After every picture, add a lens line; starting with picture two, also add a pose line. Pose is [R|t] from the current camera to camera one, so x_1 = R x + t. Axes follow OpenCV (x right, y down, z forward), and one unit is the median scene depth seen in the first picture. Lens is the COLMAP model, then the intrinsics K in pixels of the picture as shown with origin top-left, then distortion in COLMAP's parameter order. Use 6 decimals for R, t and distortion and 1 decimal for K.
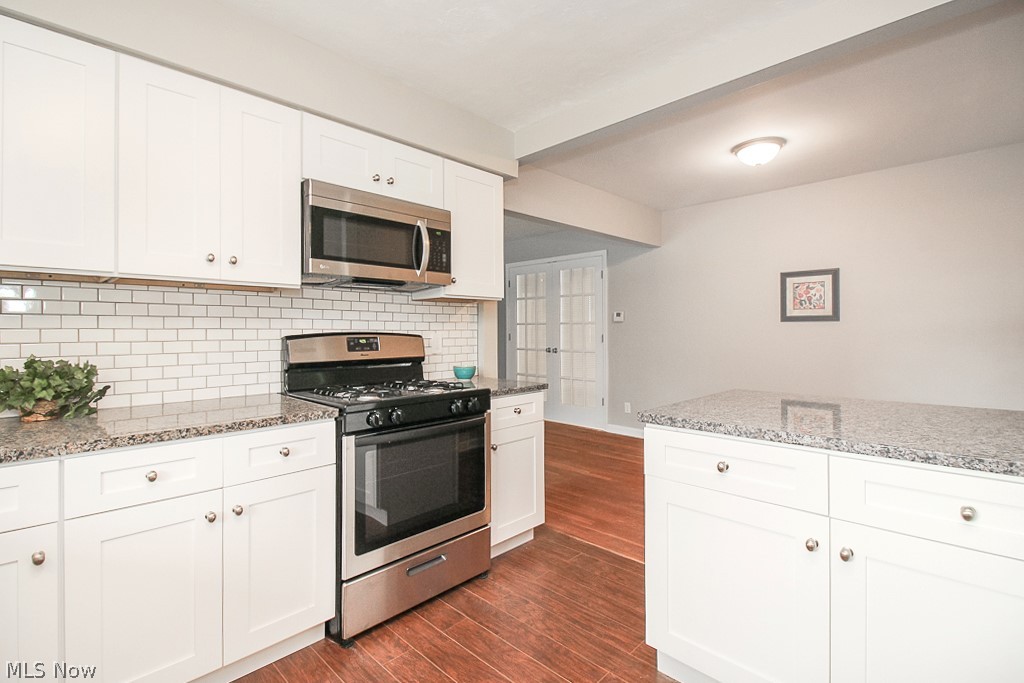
lens RADIAL K [[476.2, 0, 514.0], [0, 476.2, 332.7], [0, 0, 1]] dist [0.009709, -0.007693]
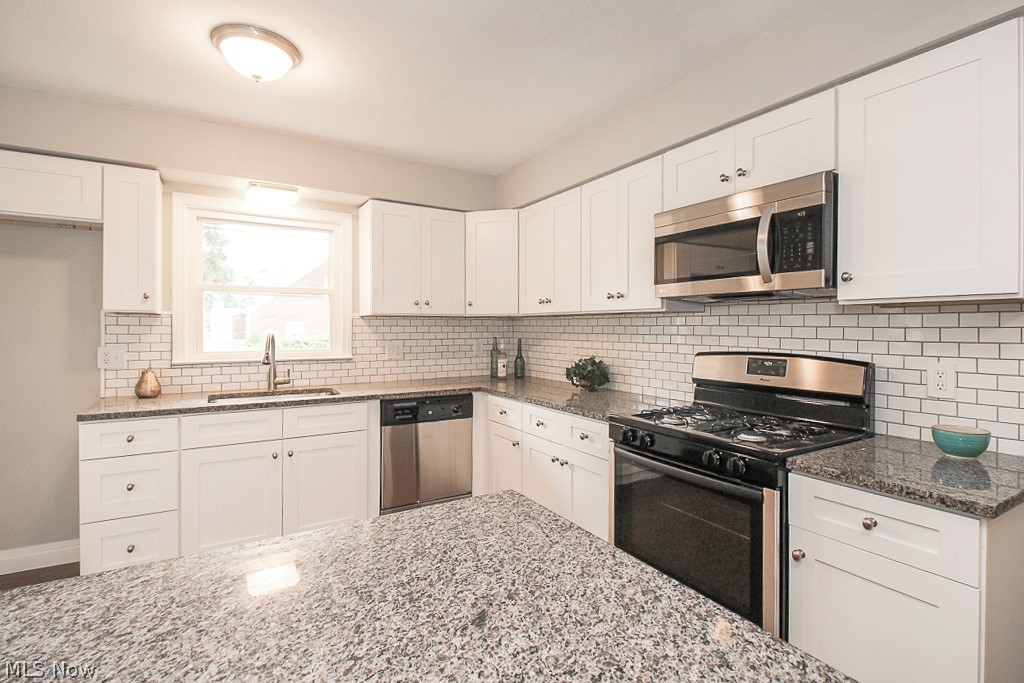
lens RADIAL K [[476.2, 0, 506.8], [0, 476.2, 337.8], [0, 0, 1]] dist [0.009709, -0.007693]
pose [[-0.250027, 0.022833, -0.967970, 0.698468], [-0.003574, 0.999693, 0.024505, -0.052822], [0.968232, 0.009586, -0.249869, 0.871948]]
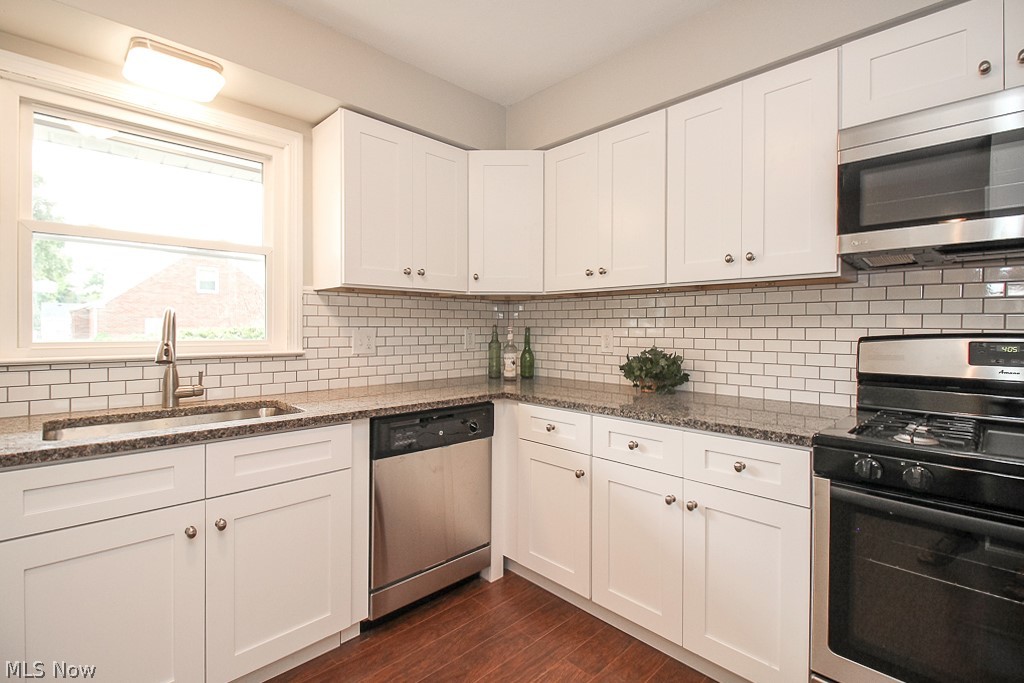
lens RADIAL K [[476.2, 0, 514.6], [0, 476.2, 336.7], [0, 0, 1]] dist [0.009709, -0.007693]
pose [[-0.026962, 0.020727, -0.999422, 0.322854], [-0.006834, 0.999758, 0.020918, -0.006179], [0.999613, 0.007394, -0.026814, 0.468908]]
